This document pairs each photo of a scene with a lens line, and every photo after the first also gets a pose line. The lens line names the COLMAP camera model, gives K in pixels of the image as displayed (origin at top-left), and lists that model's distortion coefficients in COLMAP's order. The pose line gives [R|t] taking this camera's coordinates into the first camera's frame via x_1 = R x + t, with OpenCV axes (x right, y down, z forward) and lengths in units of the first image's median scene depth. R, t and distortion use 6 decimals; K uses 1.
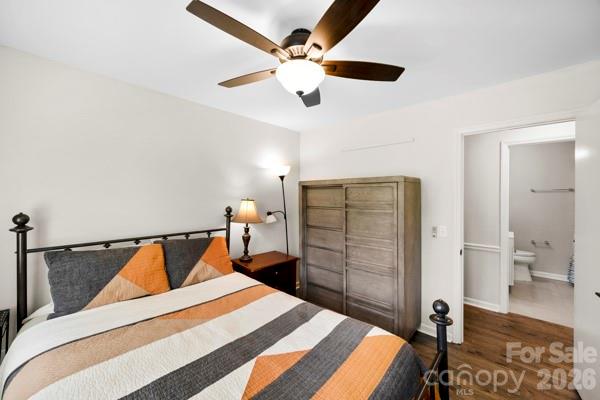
lens RADIAL K [[233.3, 0, 288.9], [0, 233.3, 196.7], [0, 0, 1]] dist [-0.000519, -0.000776]
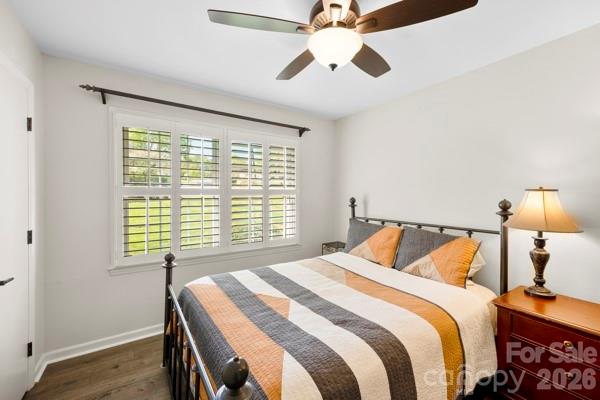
lens RADIAL K [[233.3, 0, 298.8], [0, 233.3, 198.8], [0, 0, 1]] dist [-0.000519, -0.000776]
pose [[-0.198392, 0.023148, -0.979849, 0.730766], [0.003303, 0.999731, 0.022949, 0.029199], [0.980117, 0.001317, -0.198415, 0.794339]]
